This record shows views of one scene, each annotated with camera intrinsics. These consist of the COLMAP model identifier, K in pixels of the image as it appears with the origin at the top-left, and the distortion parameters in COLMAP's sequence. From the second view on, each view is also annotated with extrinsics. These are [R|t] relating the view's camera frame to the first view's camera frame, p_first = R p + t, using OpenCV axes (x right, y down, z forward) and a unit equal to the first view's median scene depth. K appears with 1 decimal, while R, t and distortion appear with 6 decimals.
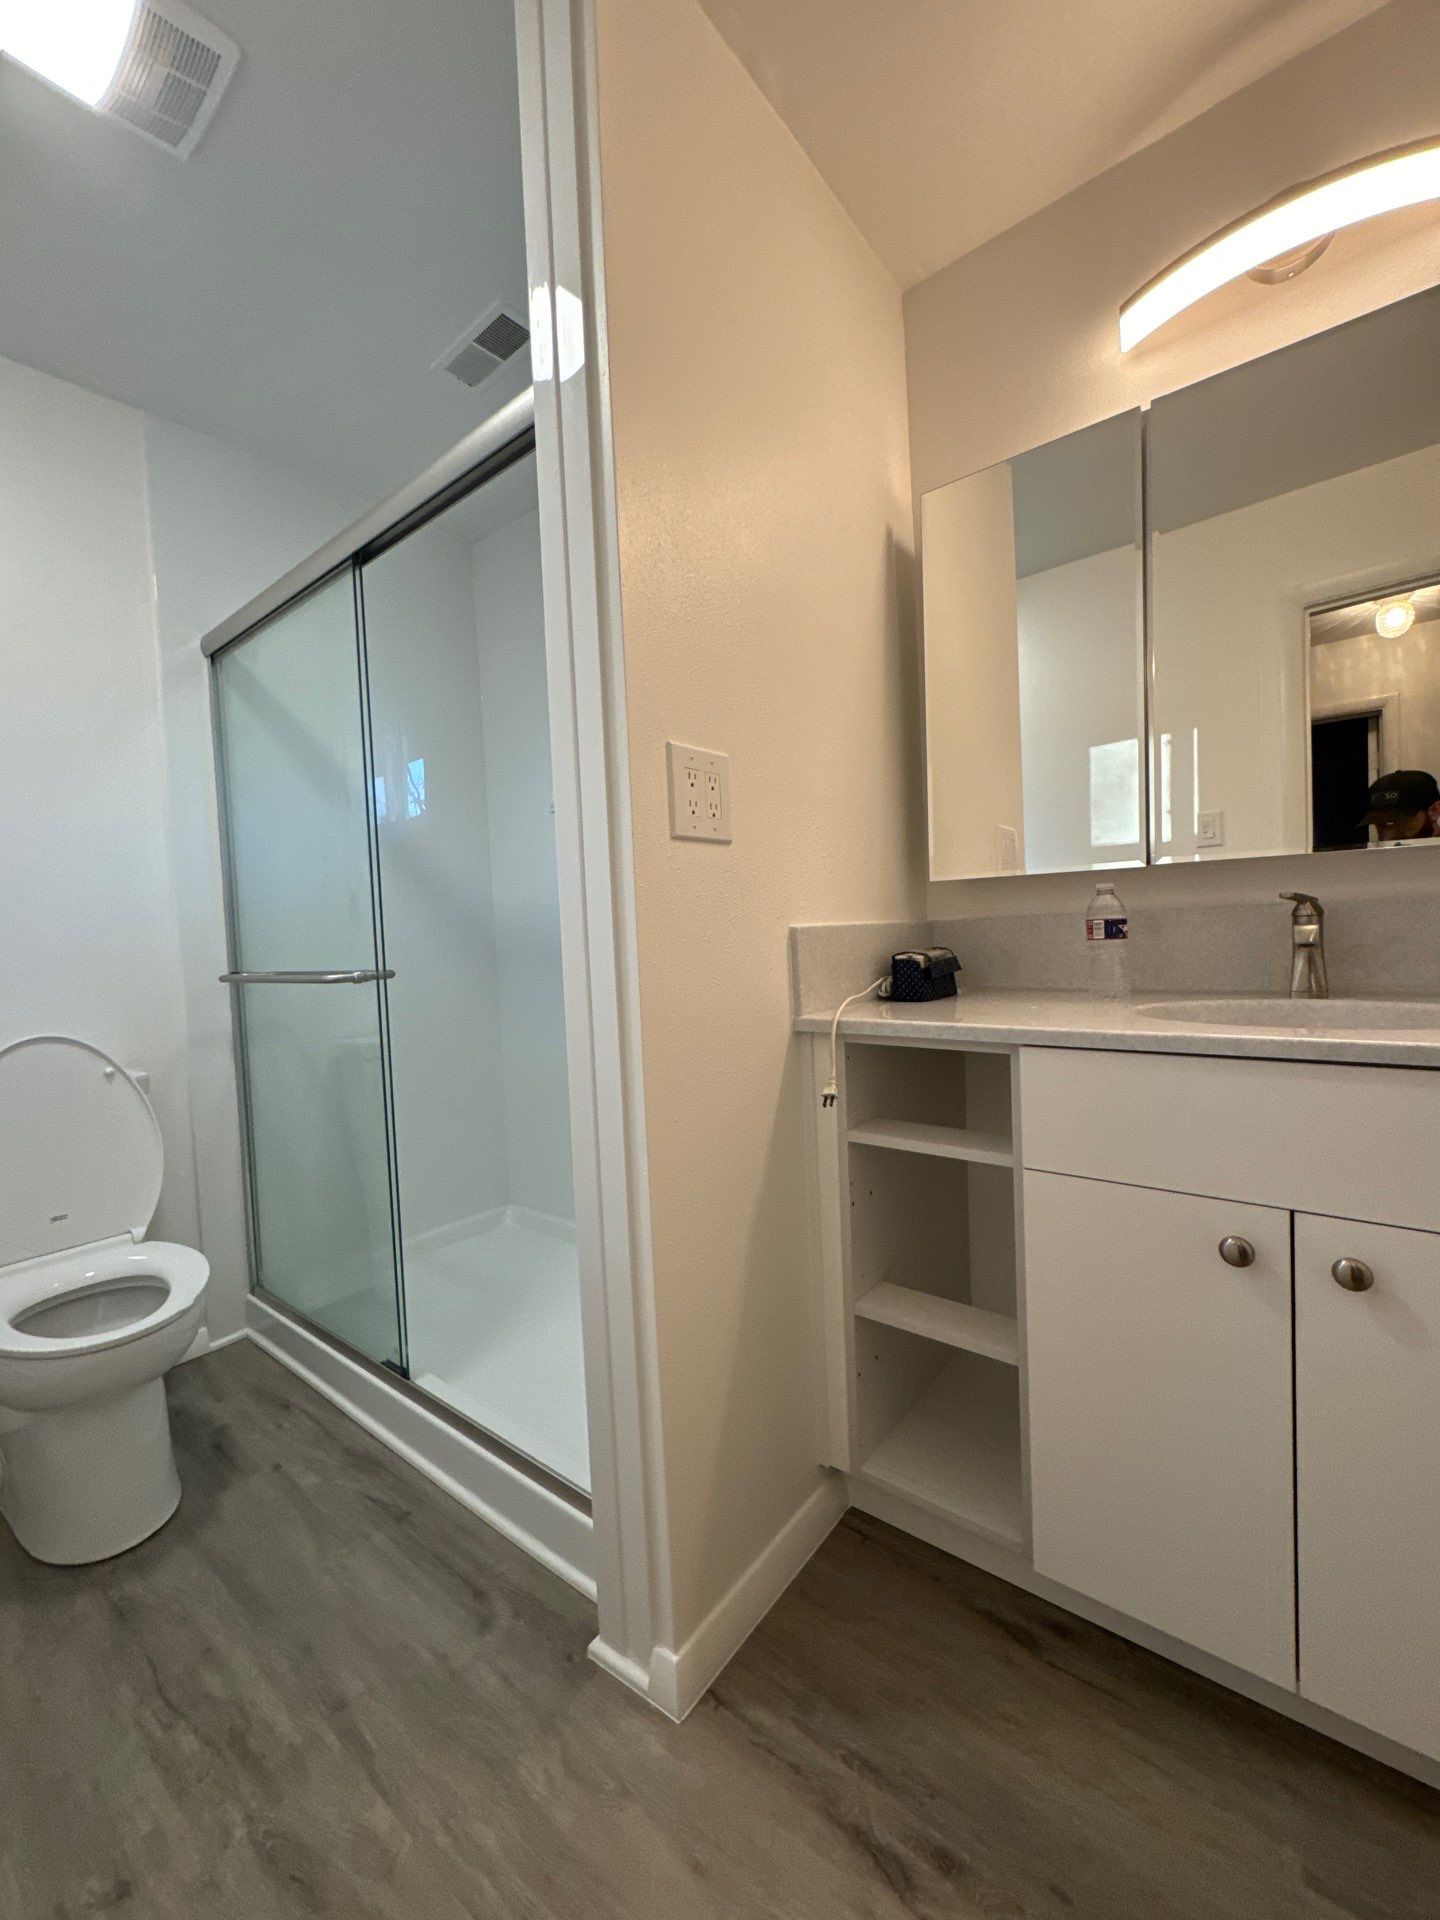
lens RADIAL K [[769.3, 0, 727.3], [0, 769.3, 956.5], [0, 0, 1]] dist [0.001465, 0.000306]
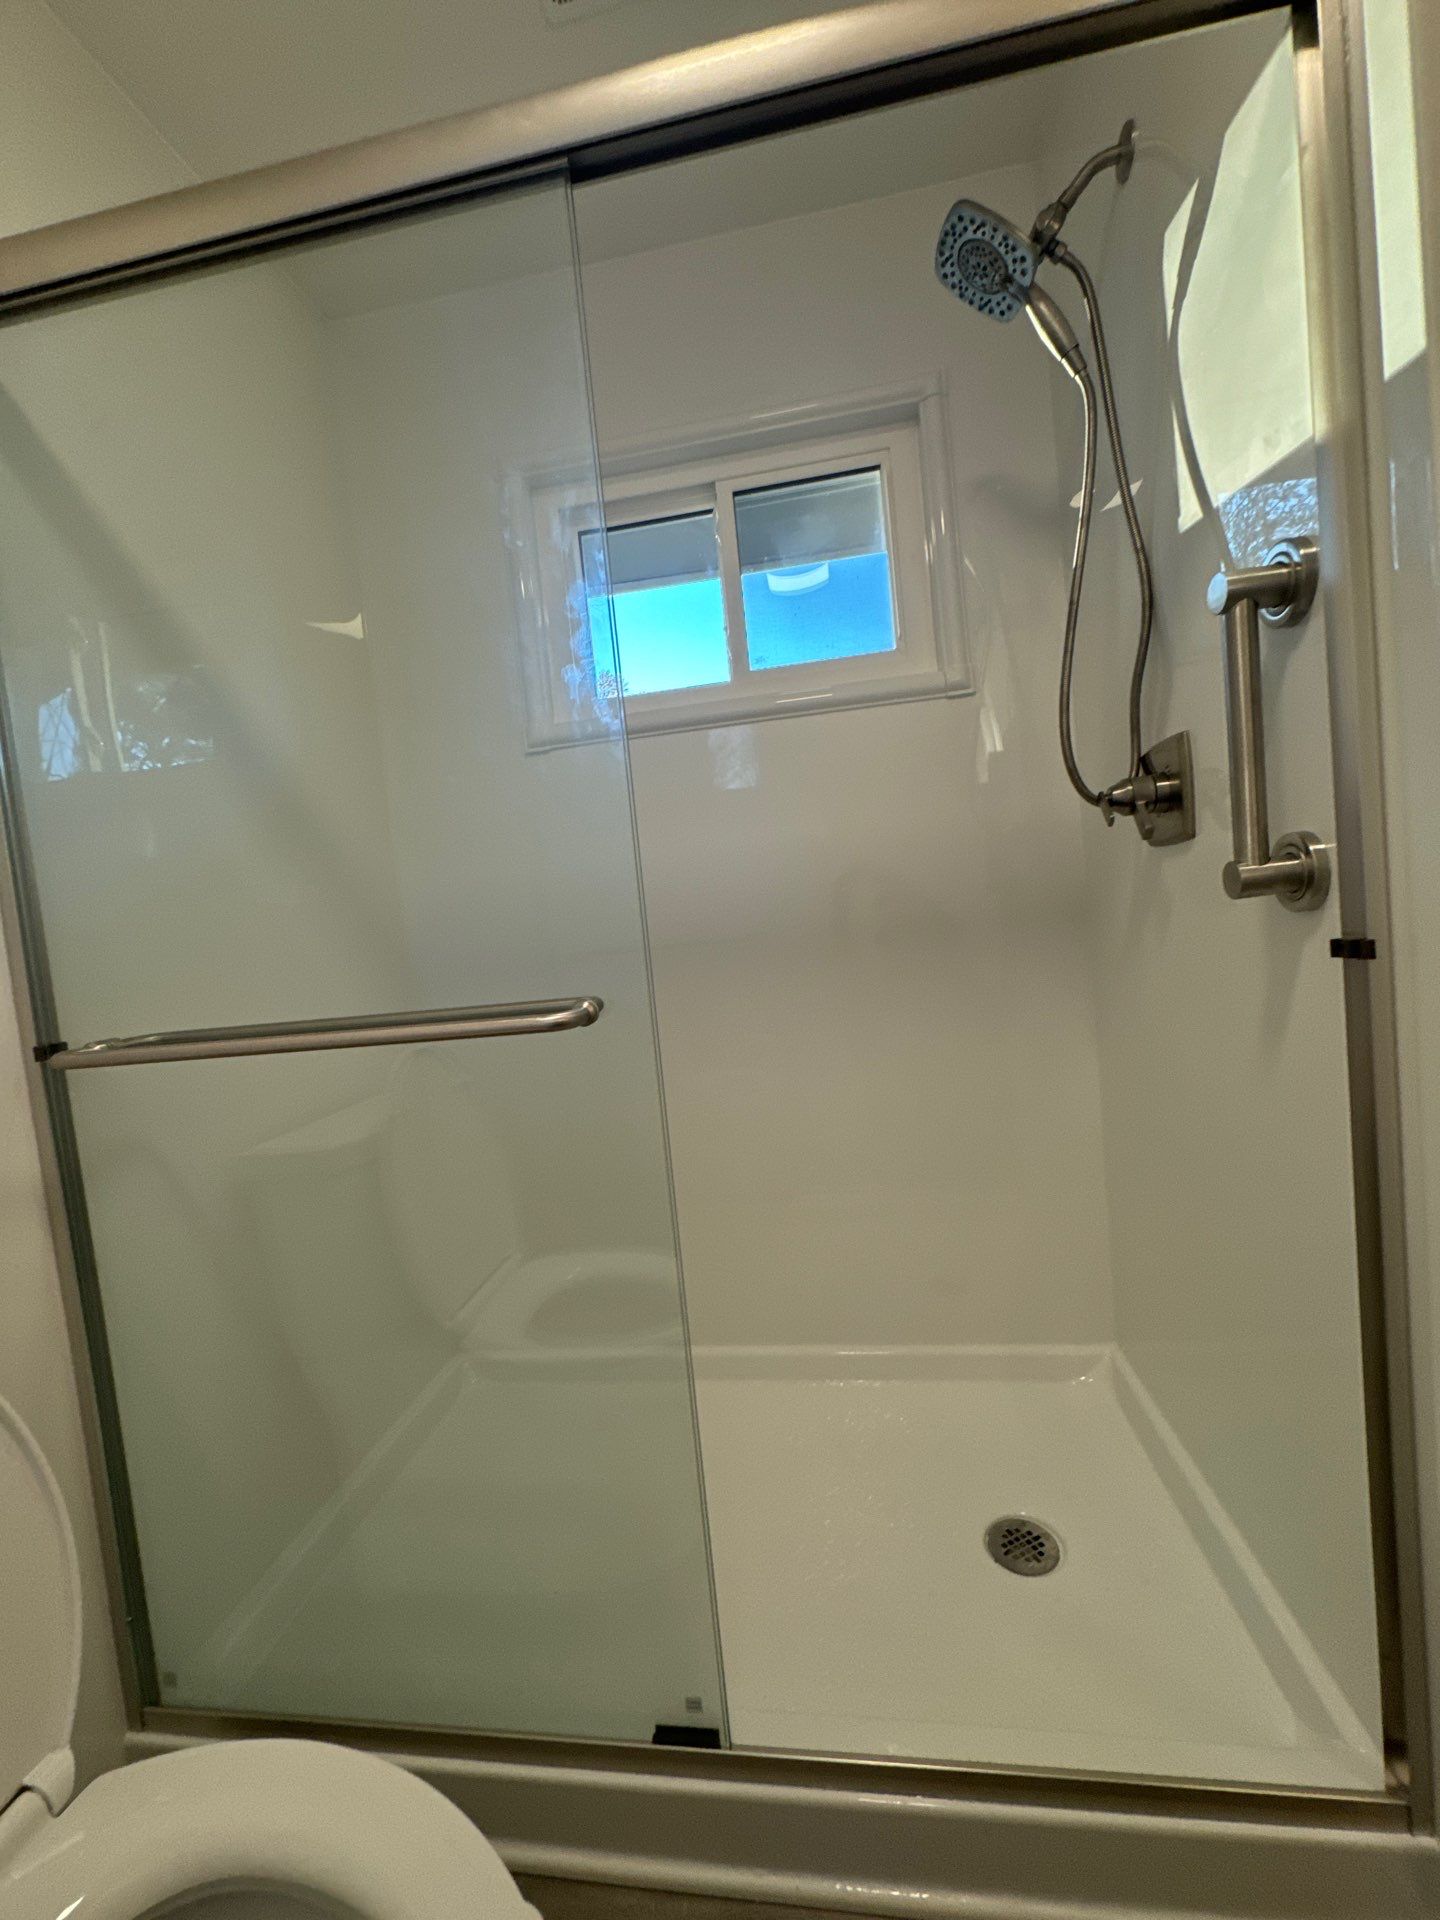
lens RADIAL K [[769.3, 0, 727.3], [0, 769.3, 956.5], [0, 0, 1]] dist [0.001465, 0.000306]
pose [[0.866776, -0.070211, 0.493731, -0.848617], [0.078035, 0.996939, 0.004774, -0.008000], [-0.492555, 0.034390, 0.869602, 0.673079]]
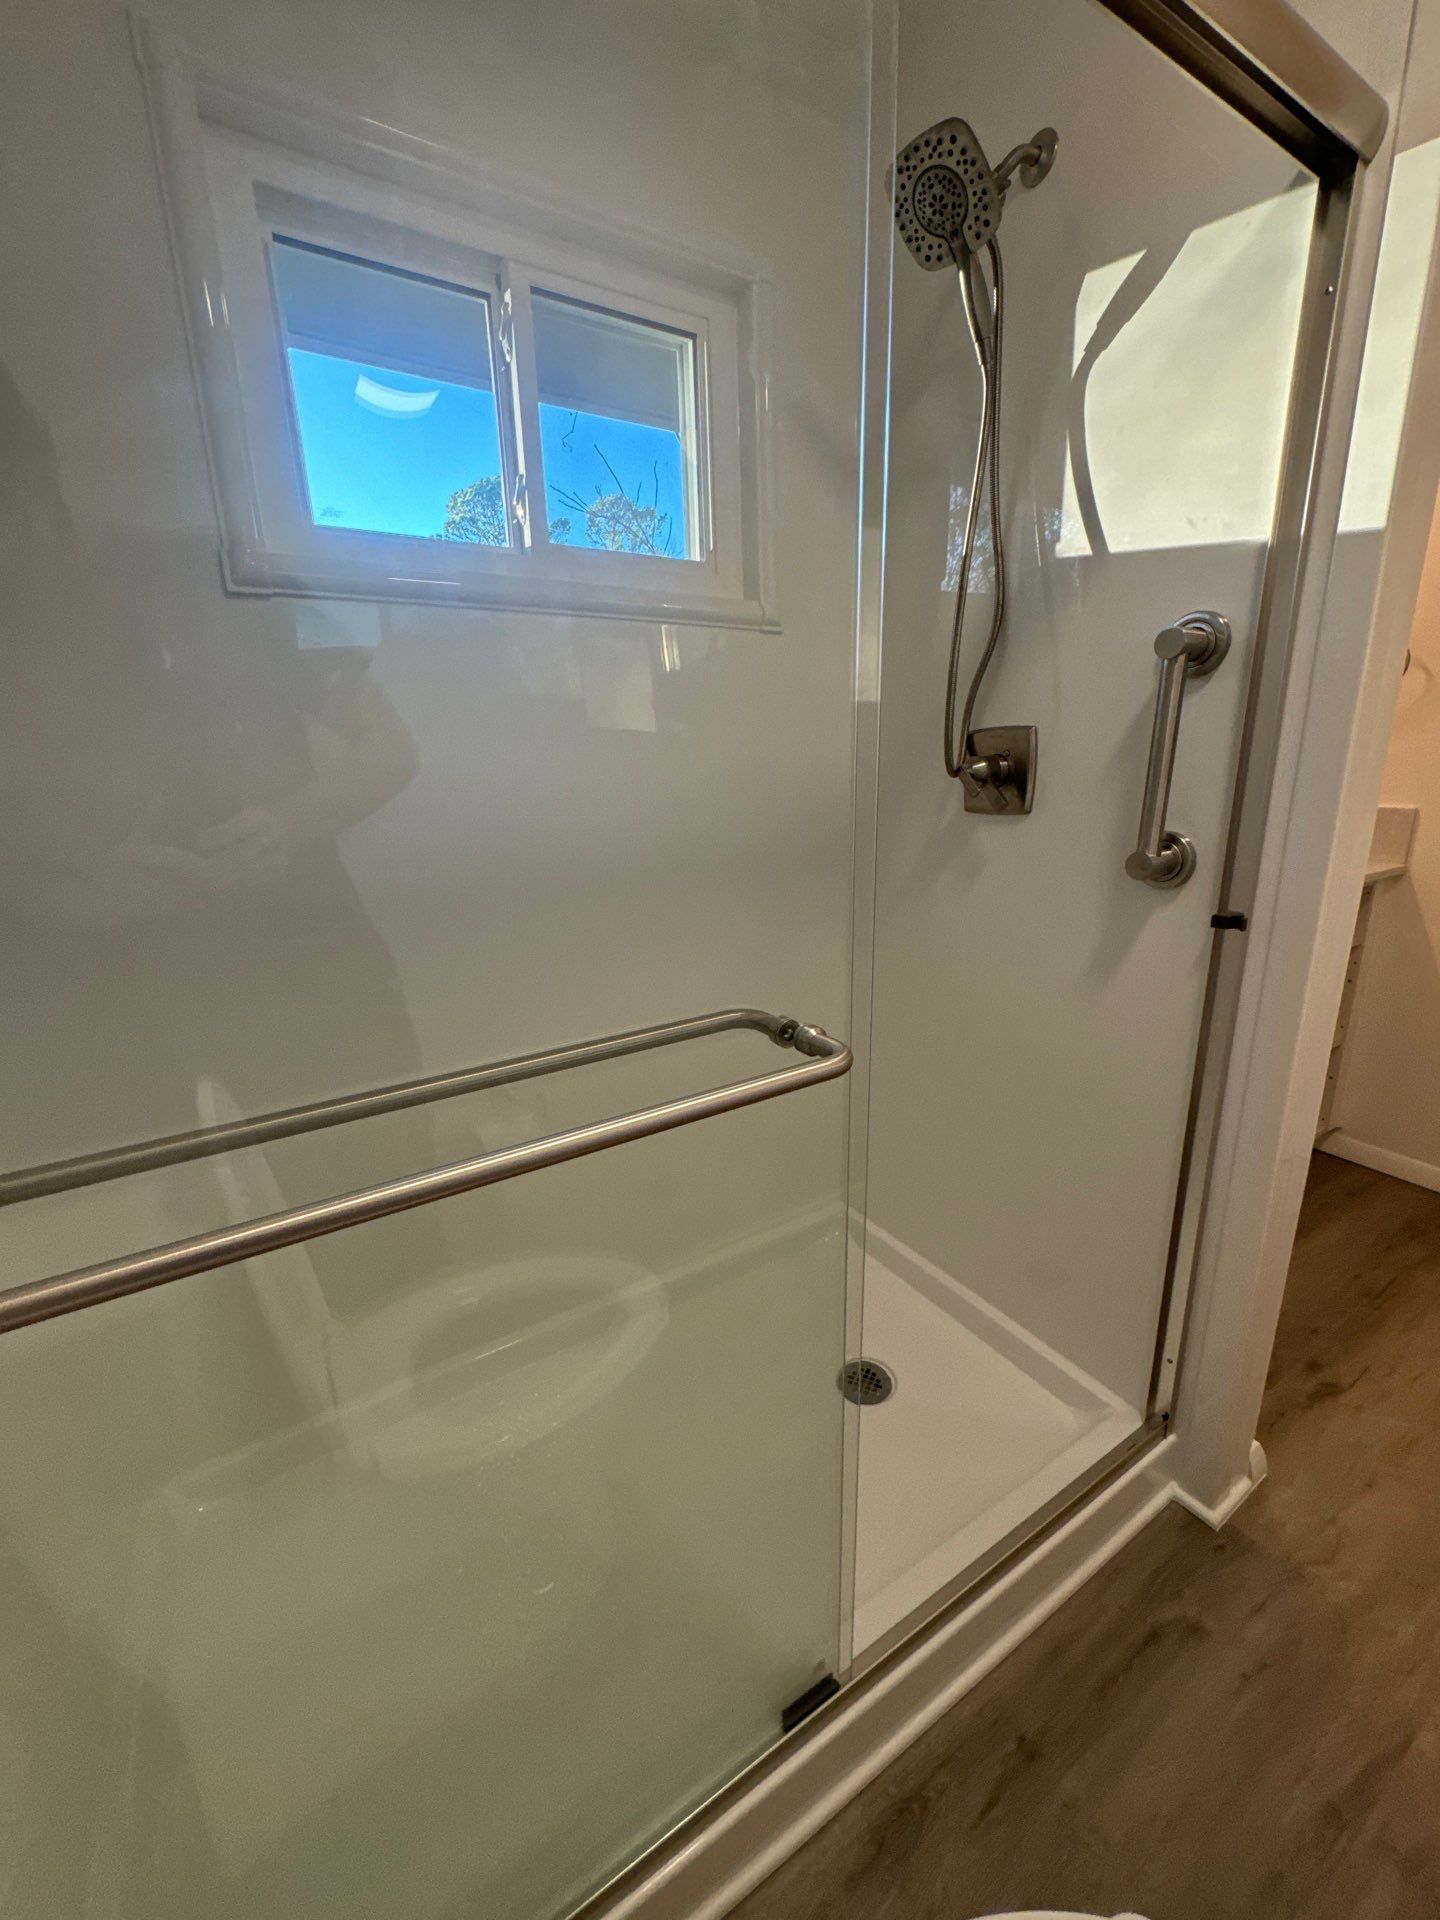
lens RADIAL K [[769.3, 0, 727.3], [0, 769.3, 956.5], [0, 0, 1]] dist [0.001465, 0.000306]
pose [[0.337621, -0.205714, 0.918528, -1.139122], [0.044133, 0.978213, 0.202859, -0.136620], [-0.940247, -0.027952, 0.339344, 1.181539]]
